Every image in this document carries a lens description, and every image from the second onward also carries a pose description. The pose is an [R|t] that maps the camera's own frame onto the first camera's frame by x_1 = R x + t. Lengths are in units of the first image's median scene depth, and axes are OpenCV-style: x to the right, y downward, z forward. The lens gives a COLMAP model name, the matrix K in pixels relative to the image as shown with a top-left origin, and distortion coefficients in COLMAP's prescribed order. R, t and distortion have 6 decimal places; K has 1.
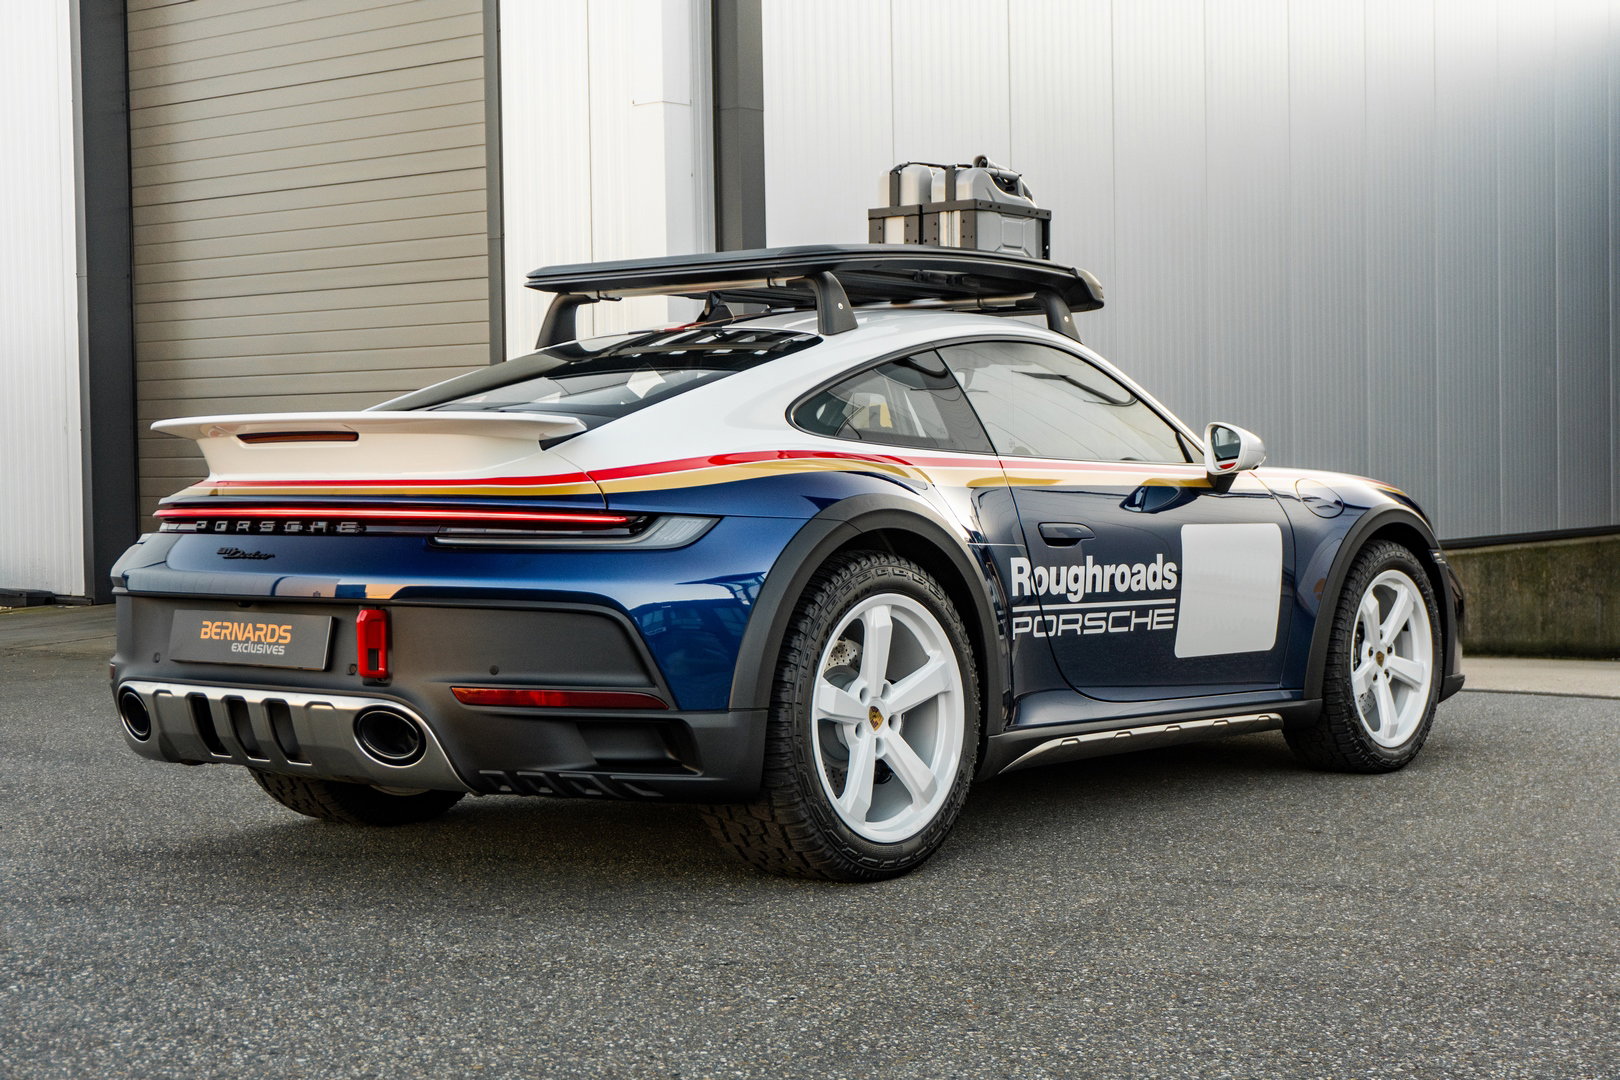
lens RADIAL K [[2652.7, 0, 810.0], [0, 2652.7, 540.0], [0, 0, 1]] dist [-0.038675, -0.049505]
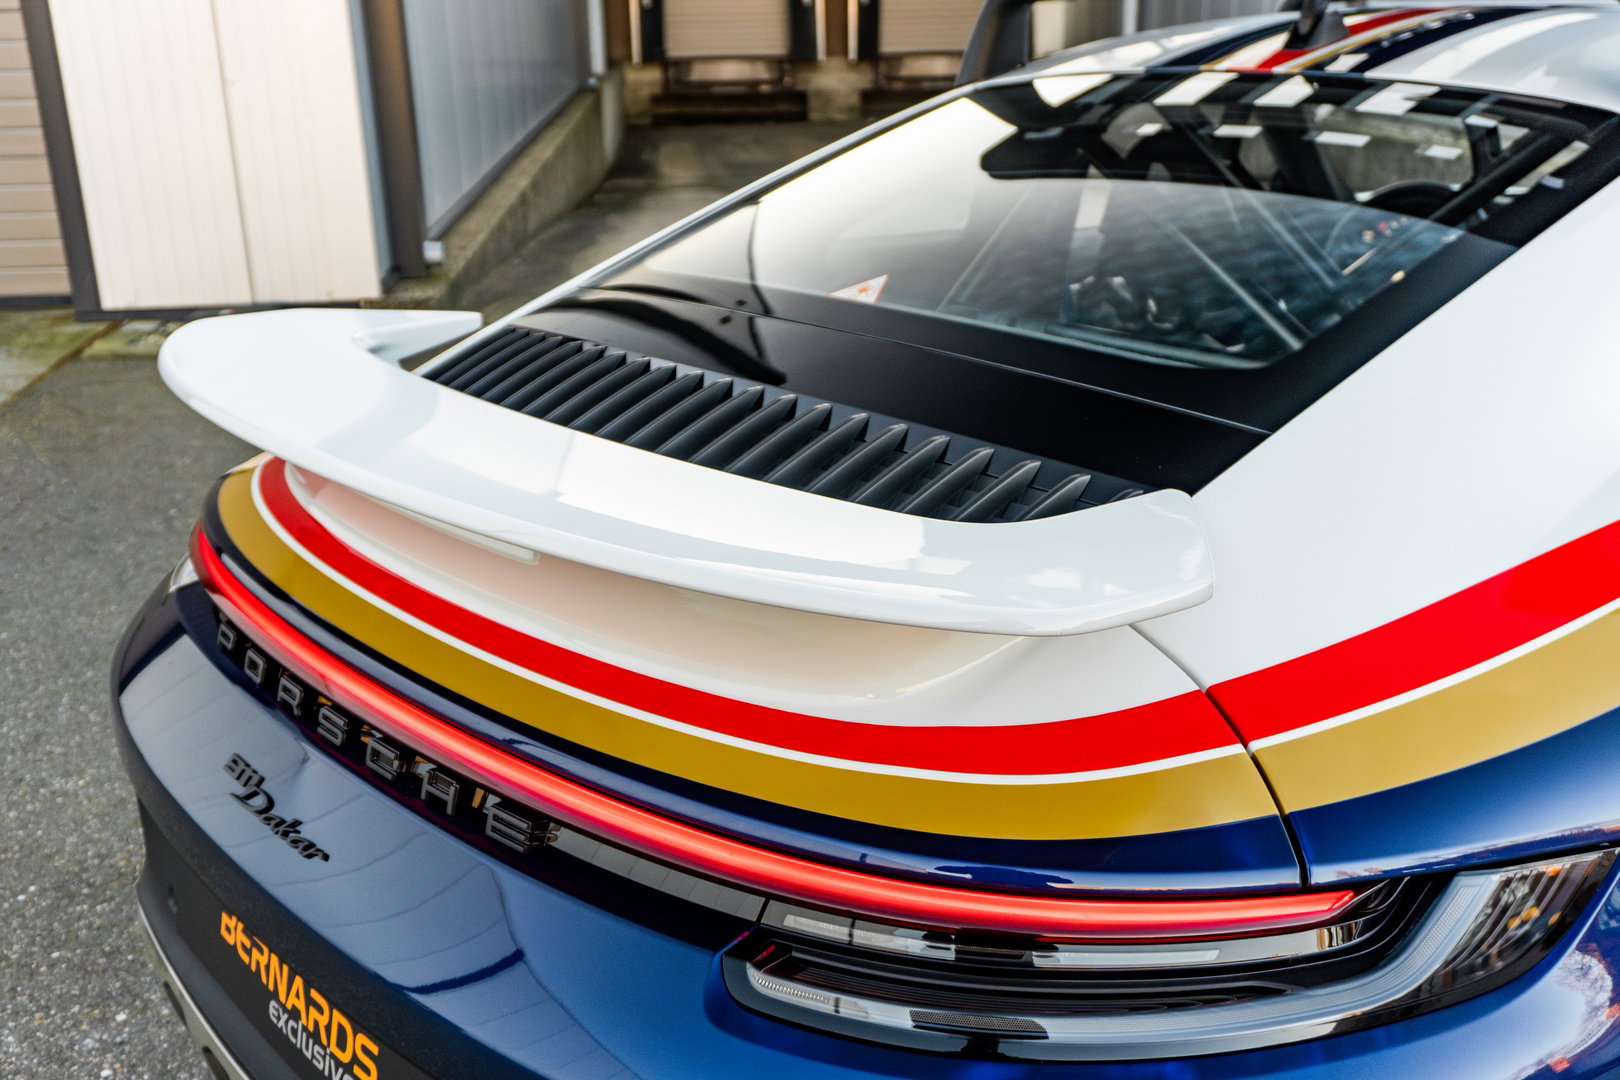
lens RADIAL K [[1511.5, 0, 810.0], [0, 1511.5, 540.0], [0, 0, 1]] dist [0.050913, -0.002932]
pose [[0.990291, 0.040024, -0.133126, -0.092991], [0.003060, 0.951148, 0.308722, -0.086636], [0.138979, -0.306132, 0.941790, 0.702009]]
